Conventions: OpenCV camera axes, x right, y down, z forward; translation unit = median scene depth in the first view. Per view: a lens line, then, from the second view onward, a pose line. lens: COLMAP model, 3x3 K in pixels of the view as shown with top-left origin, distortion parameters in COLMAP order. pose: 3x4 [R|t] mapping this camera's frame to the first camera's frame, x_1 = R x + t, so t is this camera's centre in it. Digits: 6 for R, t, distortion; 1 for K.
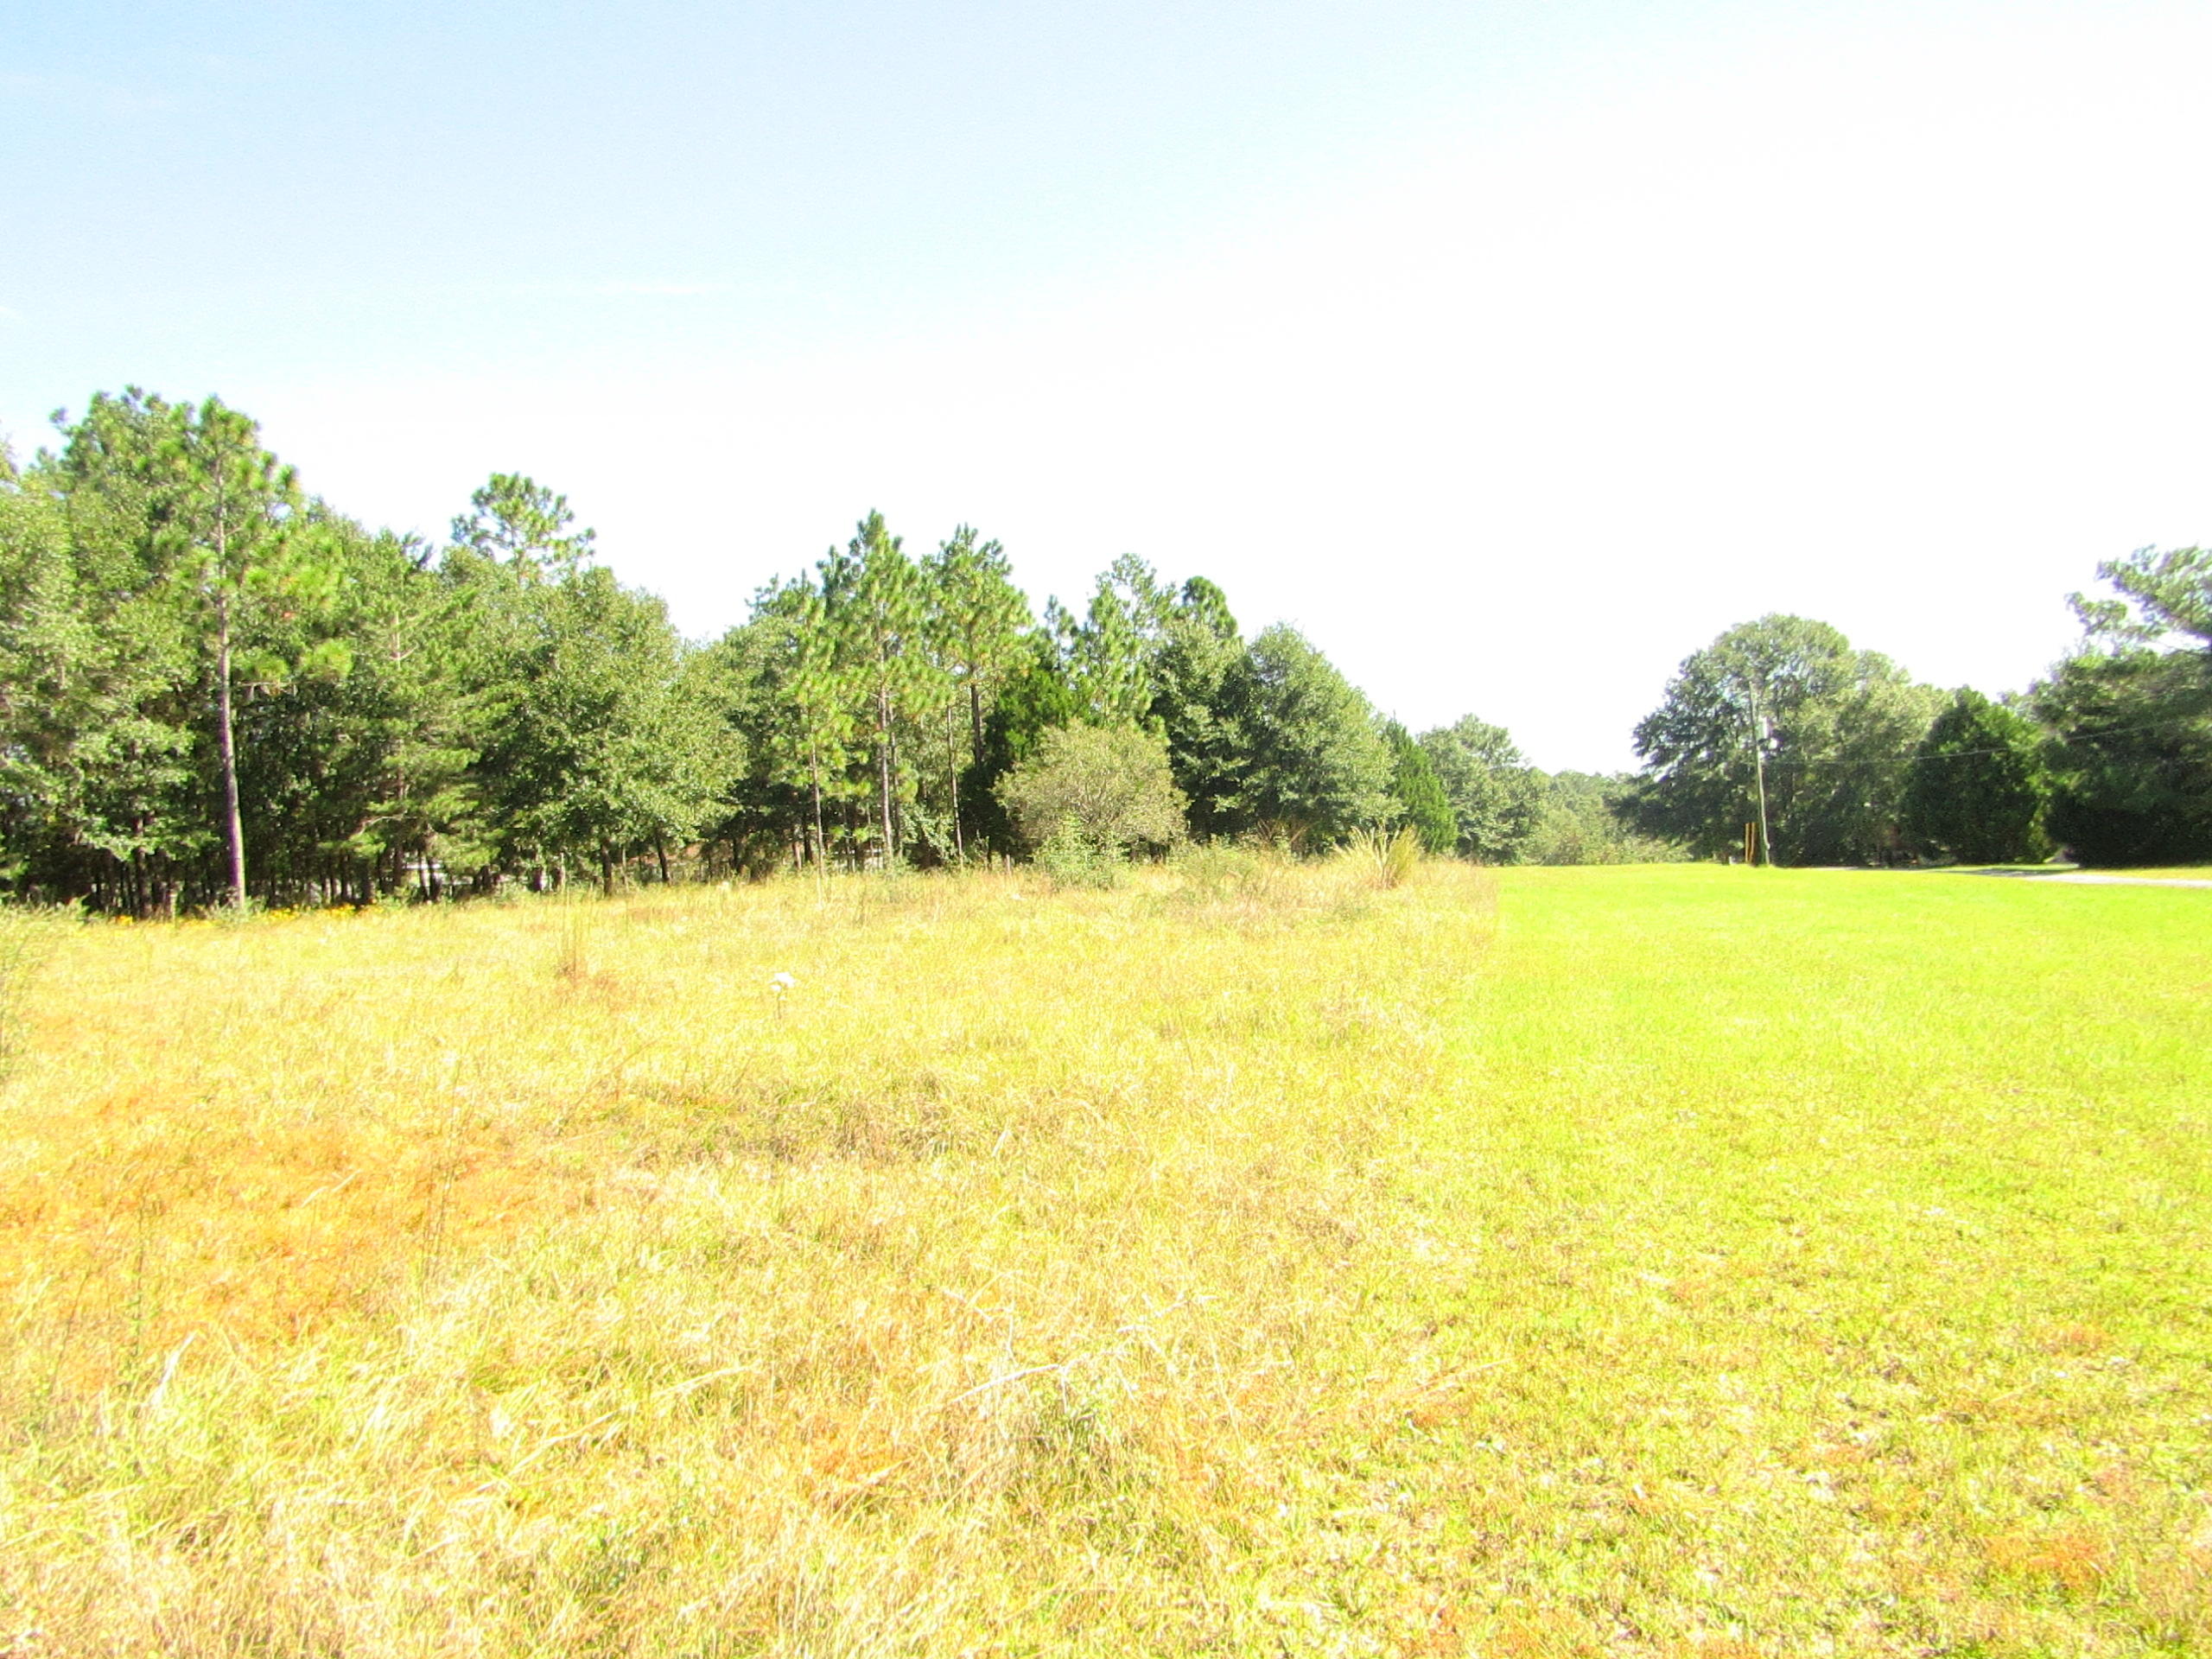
lens RADIAL K [[1555.8, 0, 1097.4], [0, 1555.8, 835.8], [0, 0, 1]] dist [0.004655, 0.000116]
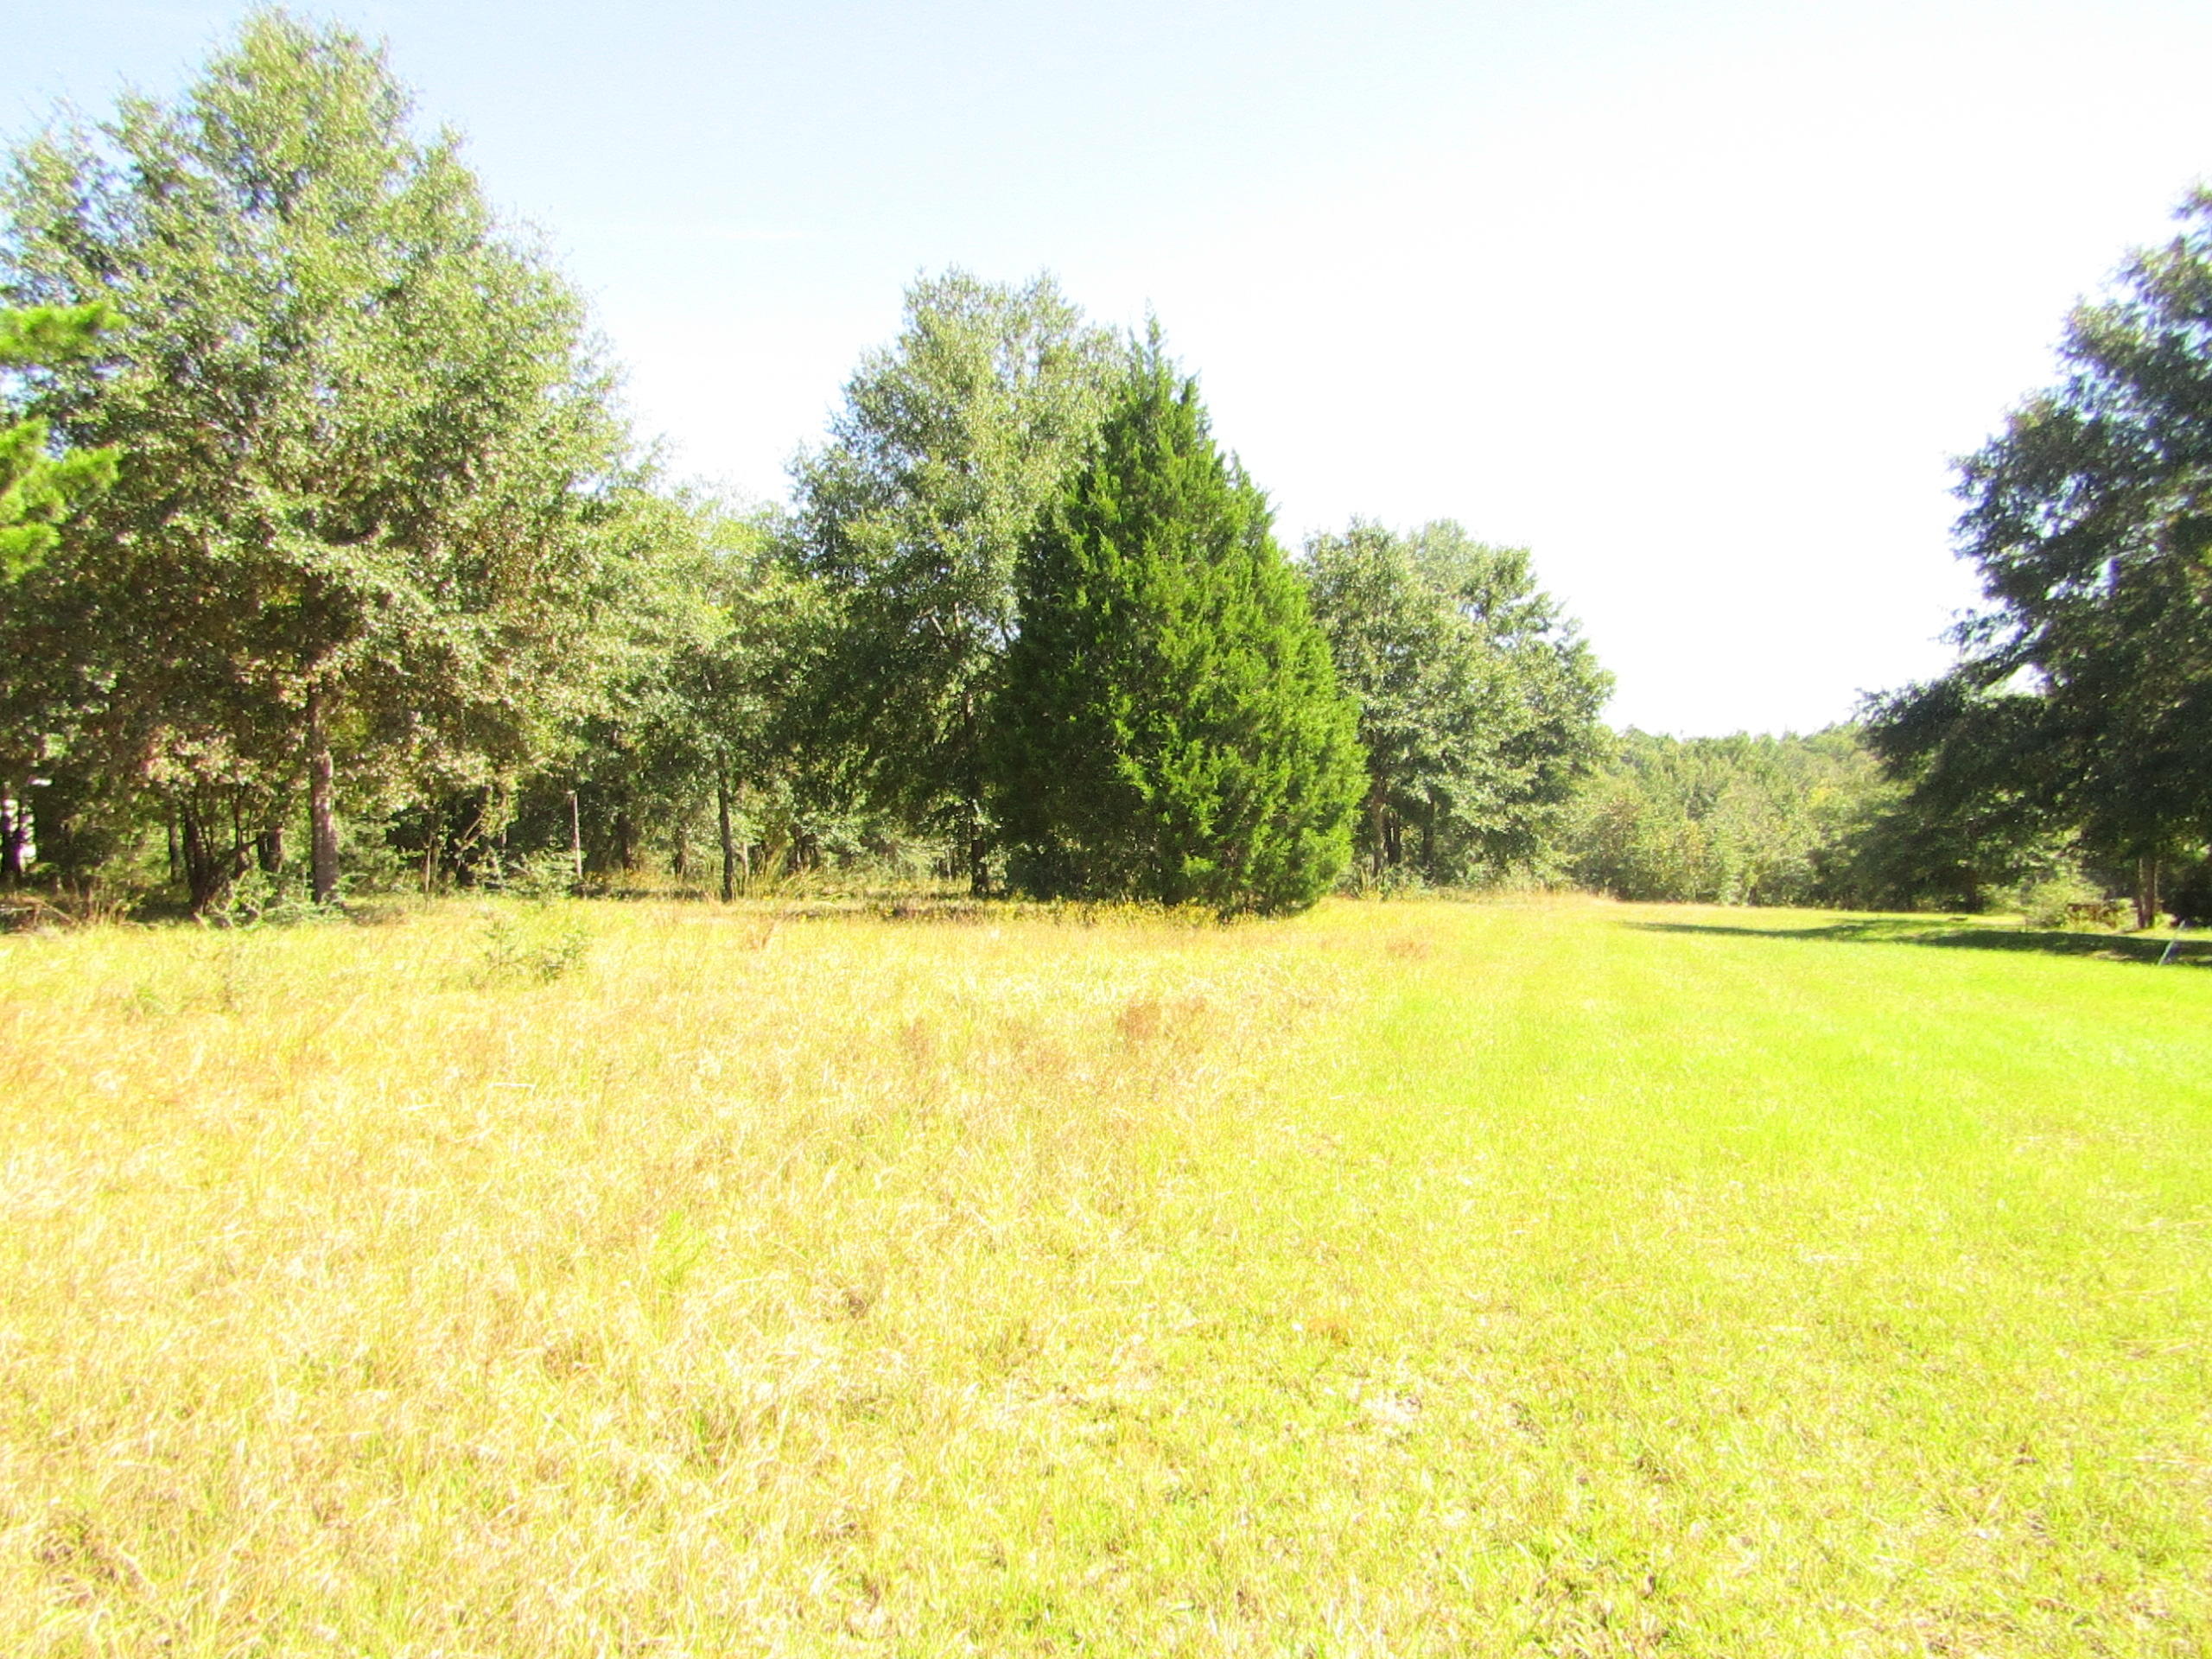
lens RADIAL K [[1555.8, 0, 1111.2], [0, 1555.8, 834.4], [0, 0, 1]] dist [0.004655, 0.000116]
pose [[0.999350, 0.031943, 0.016680, 0.149927], [-0.032437, 0.999017, 0.030200, 0.000682], [-0.015699, -0.030722, 0.999405, 0.595144]]
